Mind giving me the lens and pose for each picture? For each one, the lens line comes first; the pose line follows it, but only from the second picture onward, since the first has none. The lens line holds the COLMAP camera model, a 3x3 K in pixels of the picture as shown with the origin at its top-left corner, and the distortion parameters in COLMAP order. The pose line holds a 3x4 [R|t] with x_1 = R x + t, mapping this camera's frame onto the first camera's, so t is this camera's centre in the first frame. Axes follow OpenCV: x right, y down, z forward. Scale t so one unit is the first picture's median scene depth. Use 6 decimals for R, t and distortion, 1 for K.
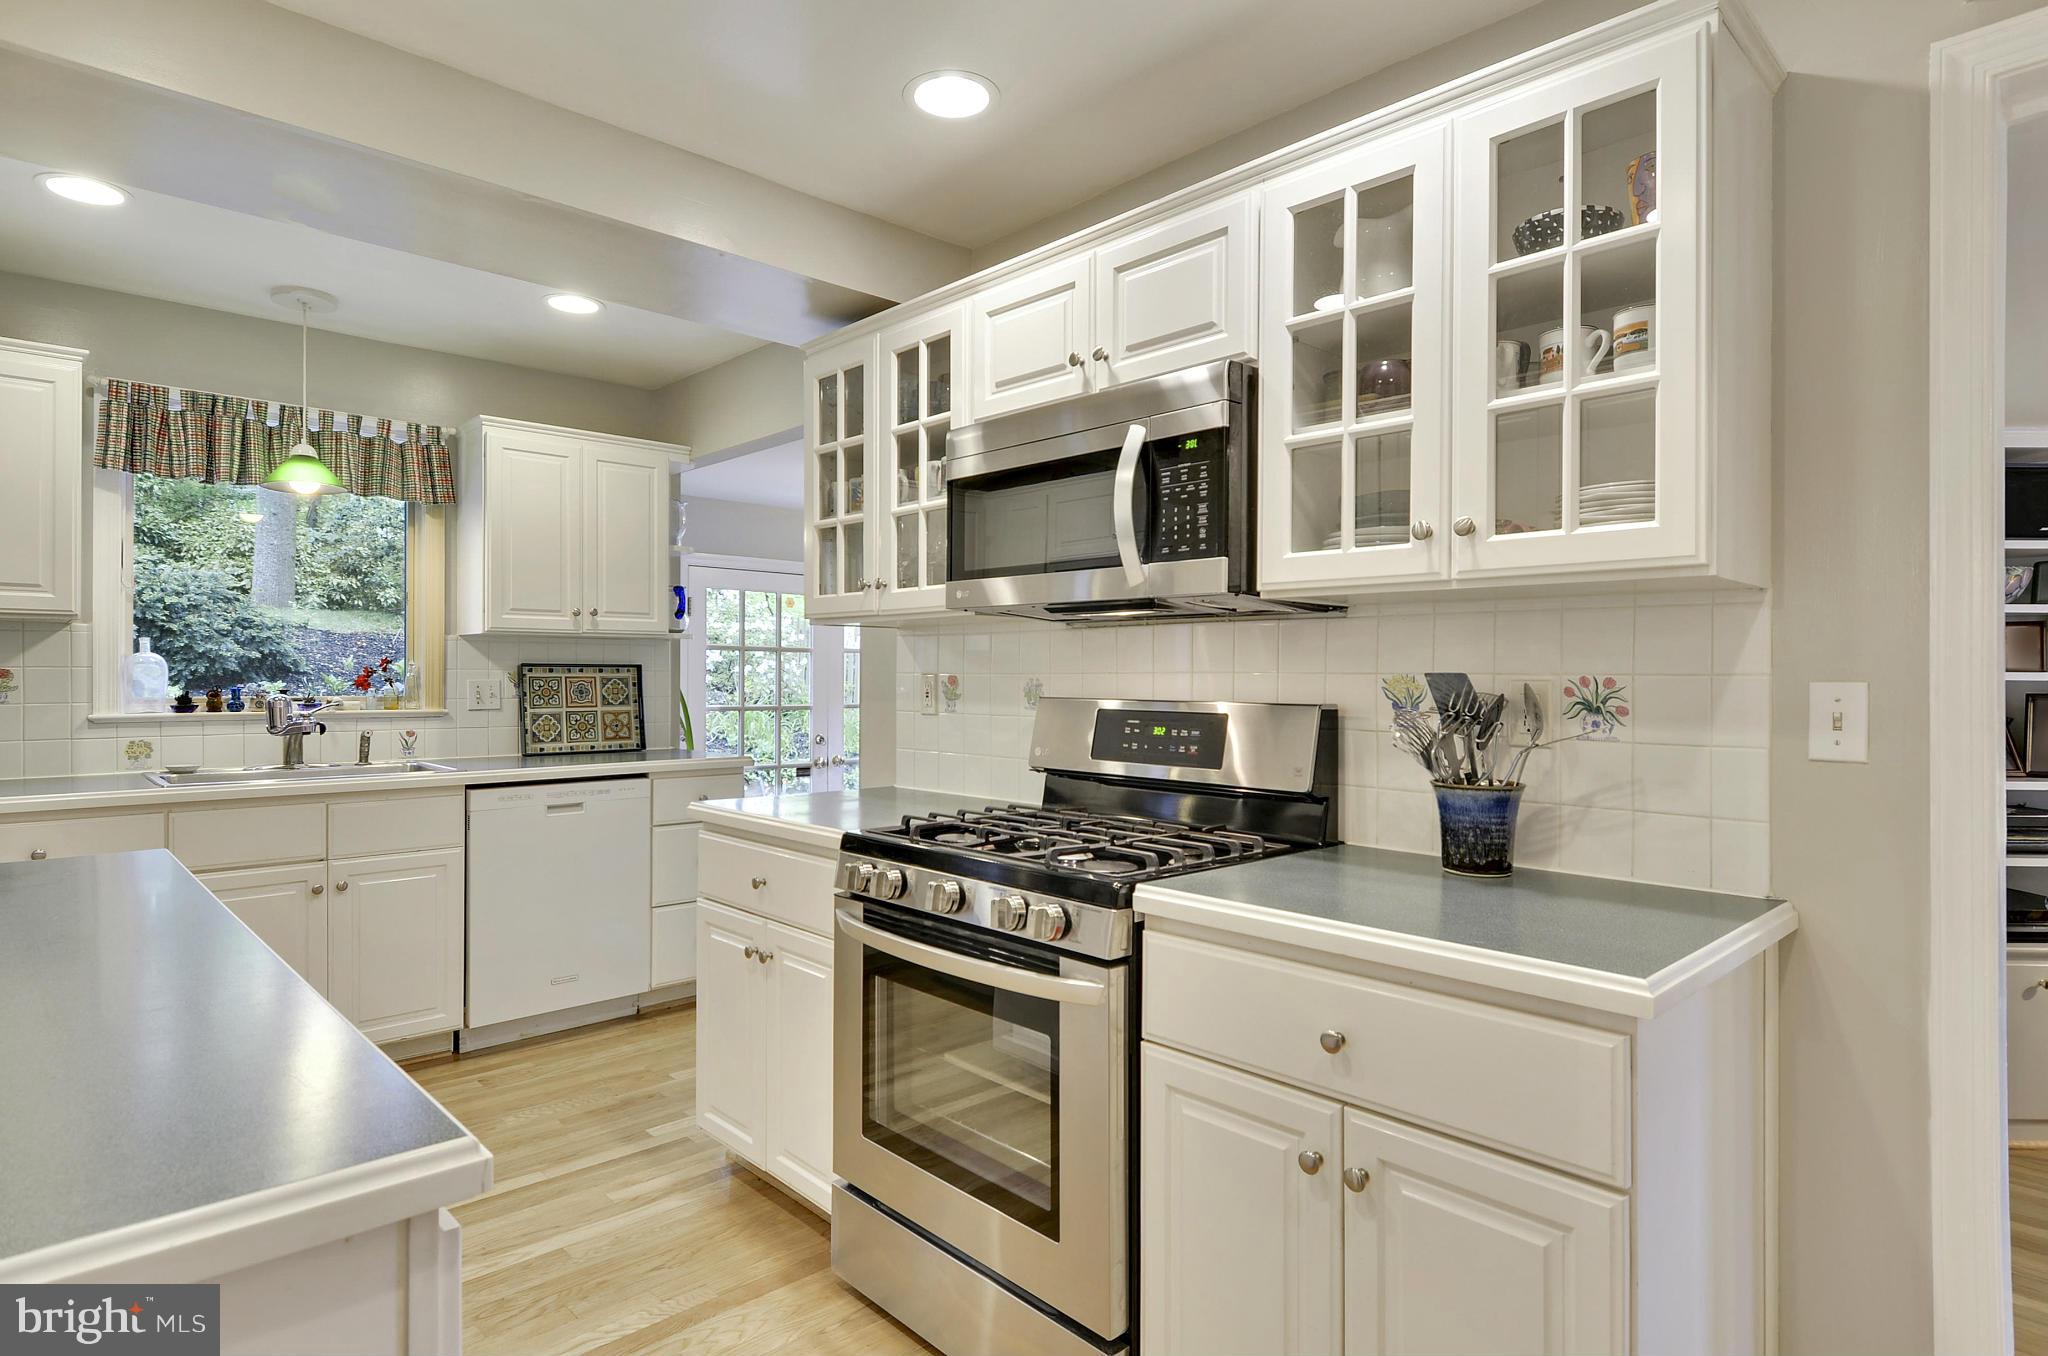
lens RADIAL K [[1118.1, 0, 992.1], [0, 1118.1, 672.2], [0, 0, 1]] dist [0.002887, 0.000436]
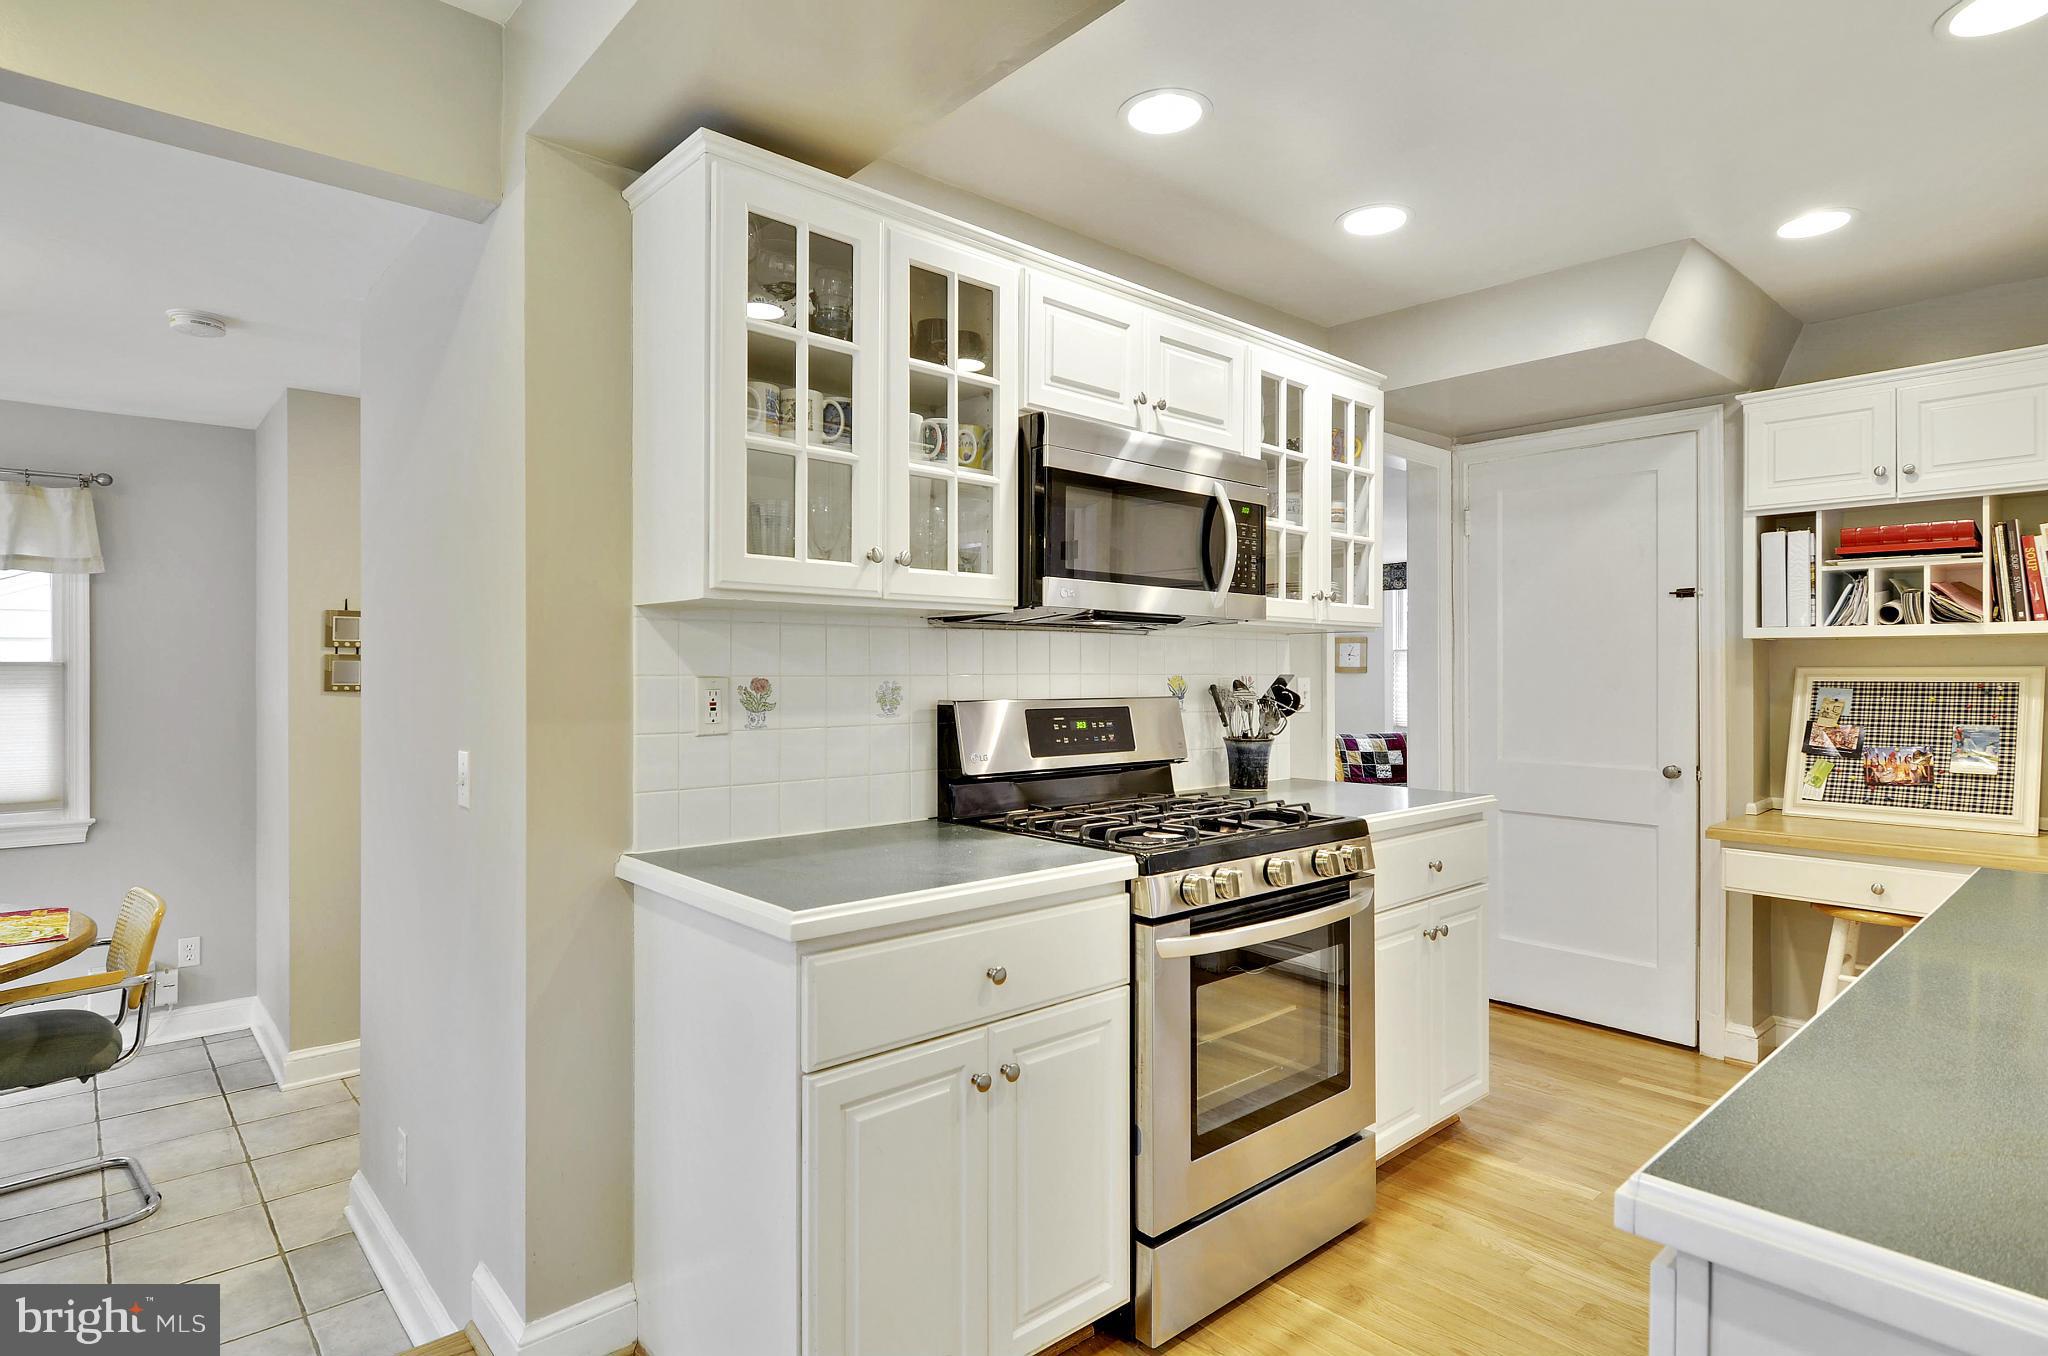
lens RADIAL K [[1076.2, 0, 997.5], [0, 1076.2, 670.9], [0, 0, 1]] dist [0.000980, -0.000358]
pose [[0.001848, -0.000756, 0.999998, -0.937328], [-0.003260, 0.999994, 0.000762, -0.003849], [-0.999993, -0.003261, 0.001846, 1.055933]]
